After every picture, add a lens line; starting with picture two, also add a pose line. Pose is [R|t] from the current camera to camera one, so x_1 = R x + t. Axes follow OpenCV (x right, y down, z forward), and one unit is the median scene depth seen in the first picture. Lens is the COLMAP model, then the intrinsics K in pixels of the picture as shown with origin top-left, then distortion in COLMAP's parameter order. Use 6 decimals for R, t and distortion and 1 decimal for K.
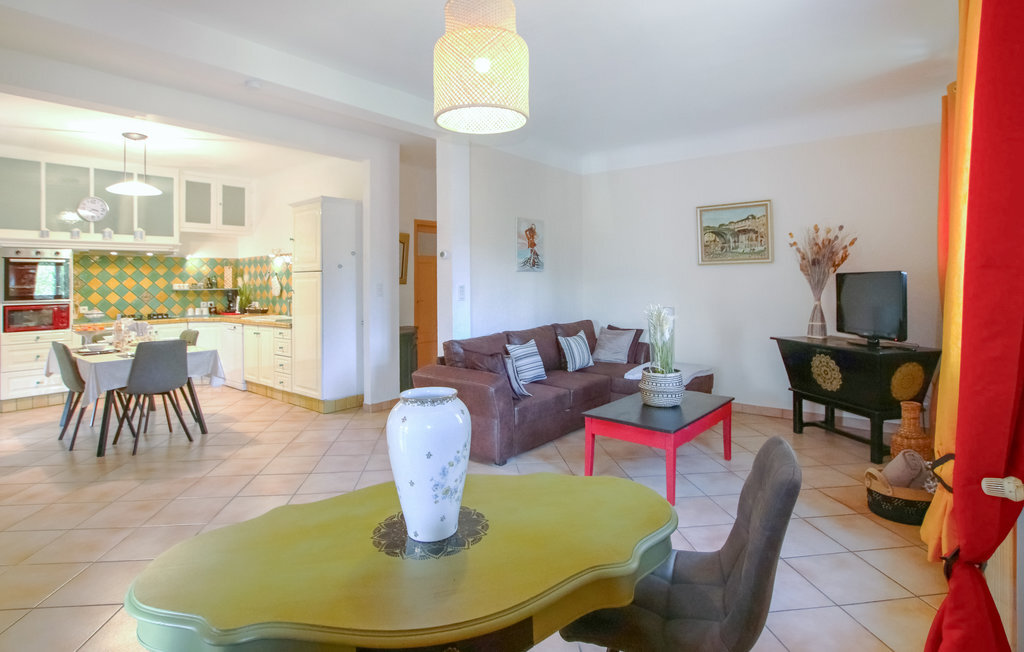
lens RADIAL K [[531.2, 0, 511.6], [0, 531.2, 278.5], [0, 0, 1]] dist [-0.001984, -0.000410]
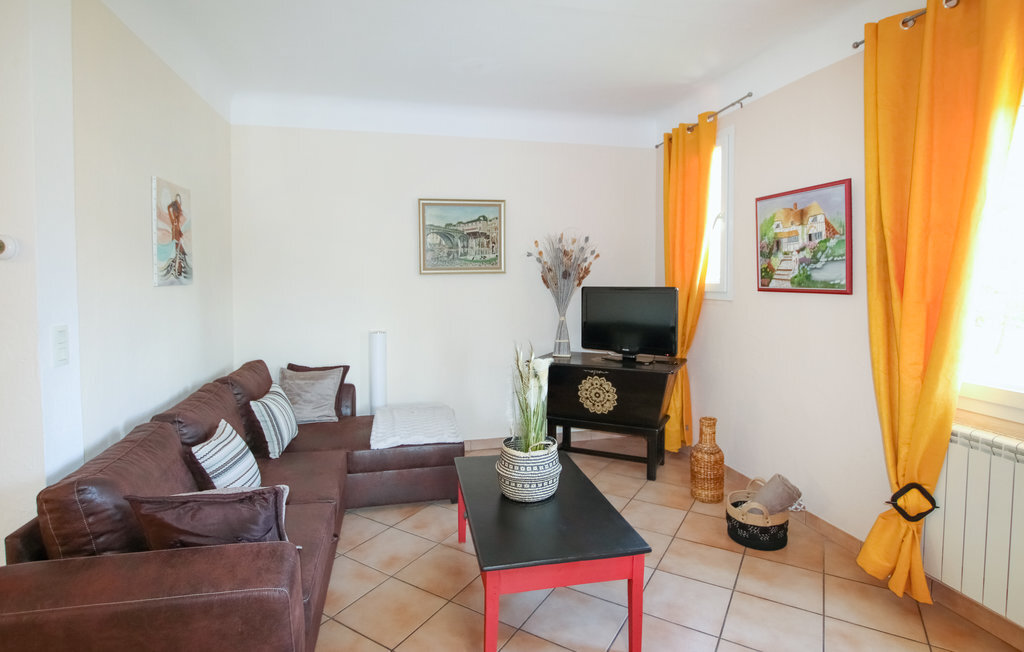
lens RADIAL K [[531.2, 0, 510.5], [0, 531.2, 294.0], [0, 0, 1]] dist [-0.001848, 0.000071]
pose [[0.614116, -0.024922, 0.788822, -0.185995], [-0.003855, 0.999395, 0.034576, -0.025296], [-0.789206, -0.024274, 0.613648, 0.446074]]
